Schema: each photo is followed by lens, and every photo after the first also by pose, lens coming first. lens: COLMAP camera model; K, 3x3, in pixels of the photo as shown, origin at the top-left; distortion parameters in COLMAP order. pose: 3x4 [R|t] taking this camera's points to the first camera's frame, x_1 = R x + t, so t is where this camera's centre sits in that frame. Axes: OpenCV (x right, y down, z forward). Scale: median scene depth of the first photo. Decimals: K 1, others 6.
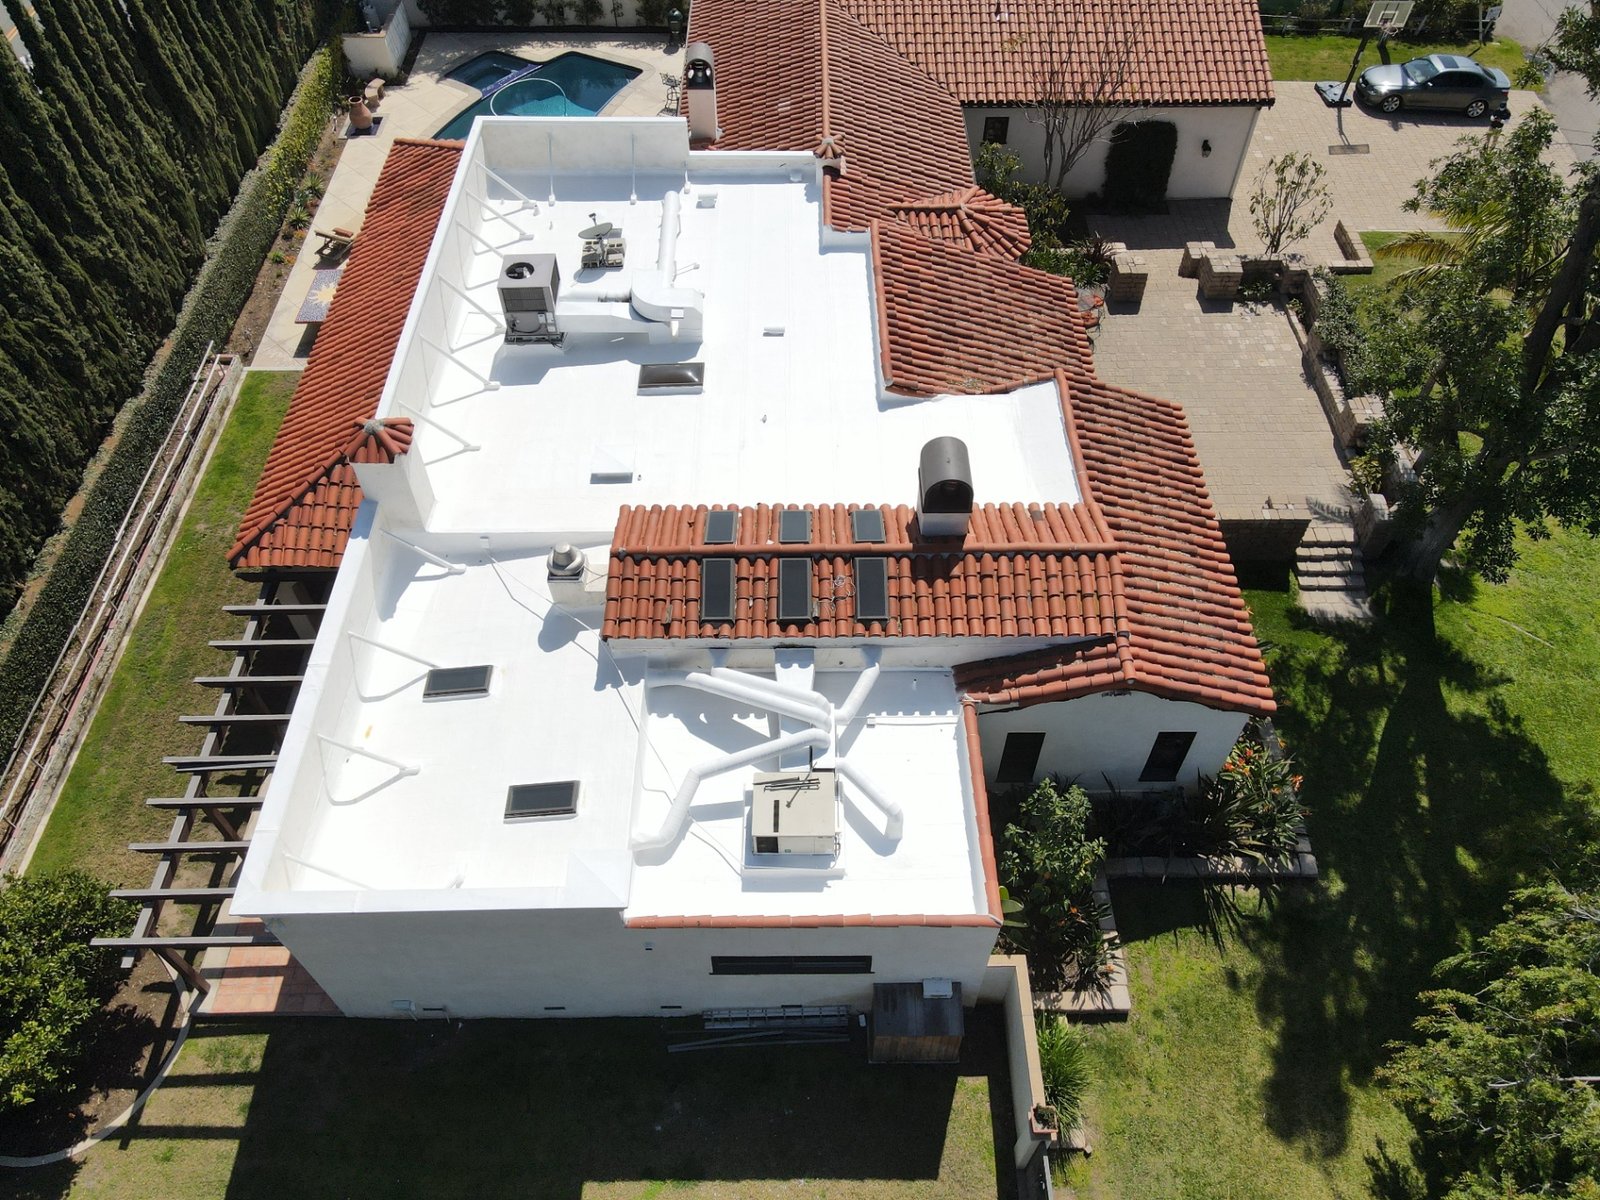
lens RADIAL K [[1174.3, 0, 800.0], [0, 1174.3, 600.0], [0, 0, 1]] dist [-0.021454, 0.083222]
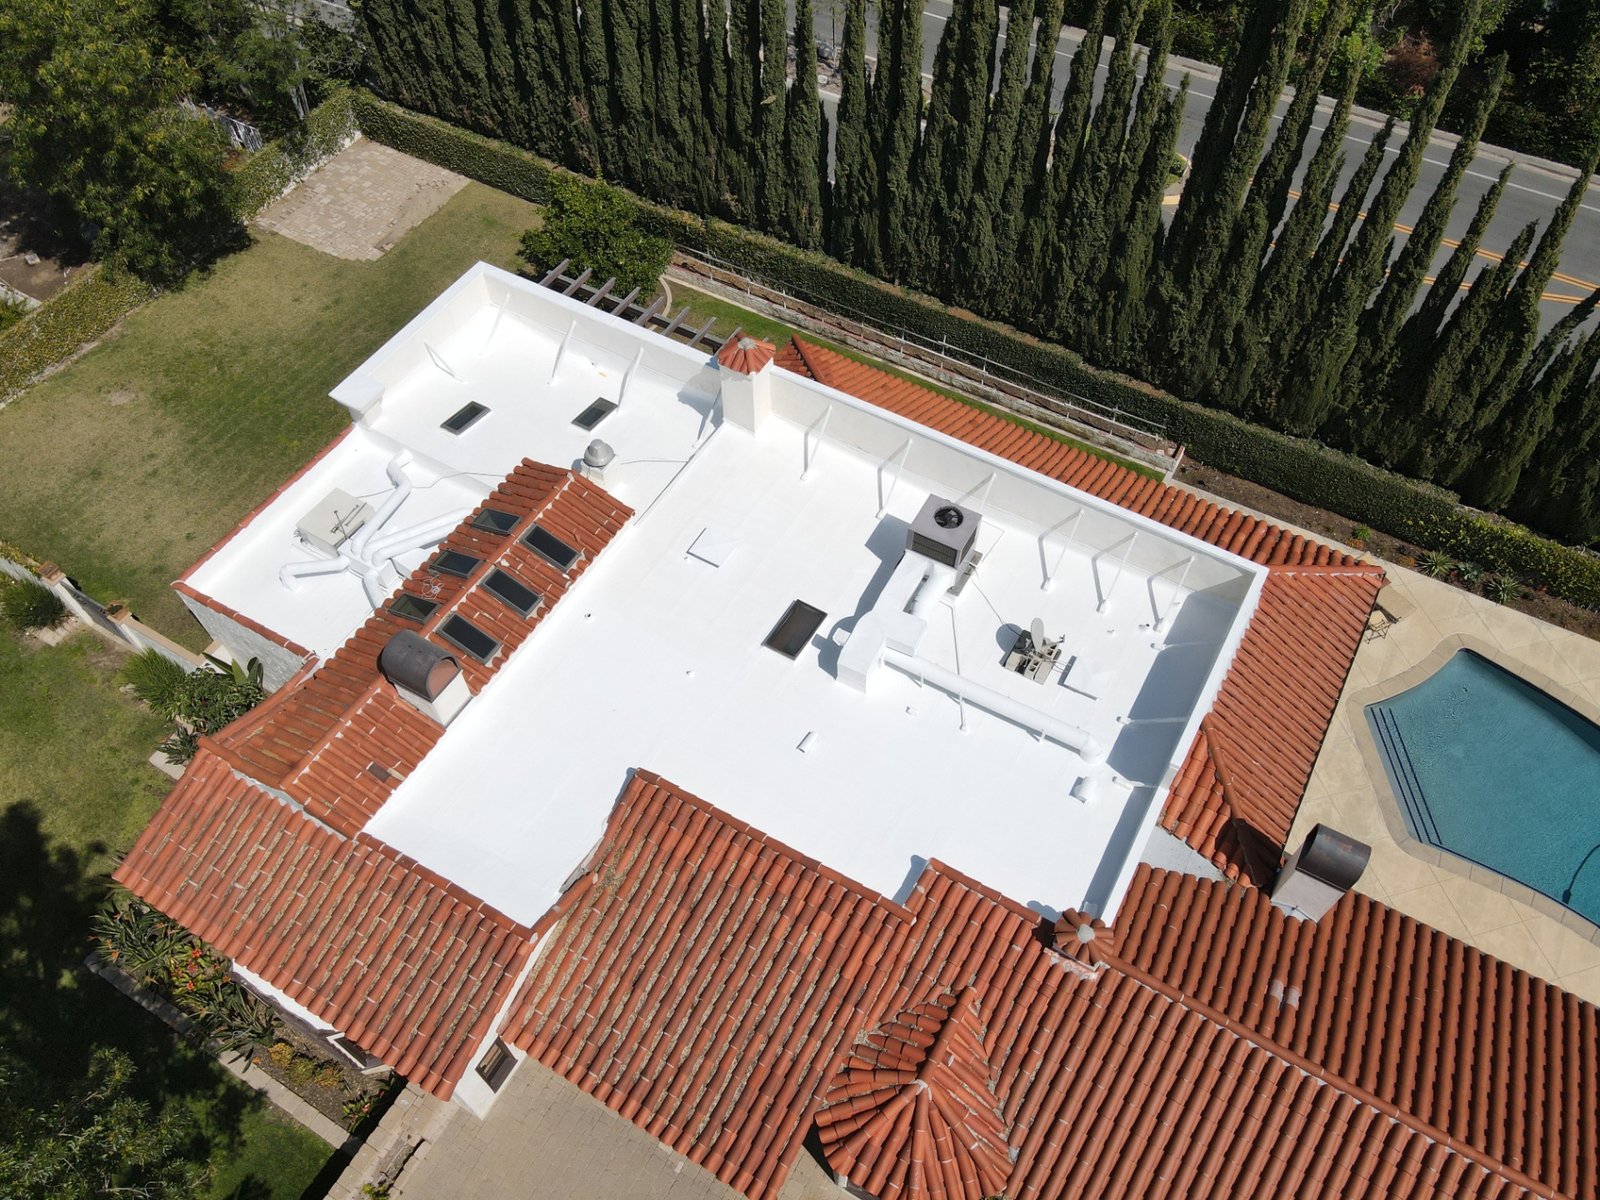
lens RADIAL K [[1174.3, 0, 800.0], [0, 1174.3, 600.0], [0, 0, 1]] dist [-0.021454, 0.083222]
pose [[-0.504625, 0.702067, -0.502450, 0.373775], [-0.671894, 0.046097, 0.739212, -0.944045], [0.542137, 0.710617, 0.448453, 0.560957]]
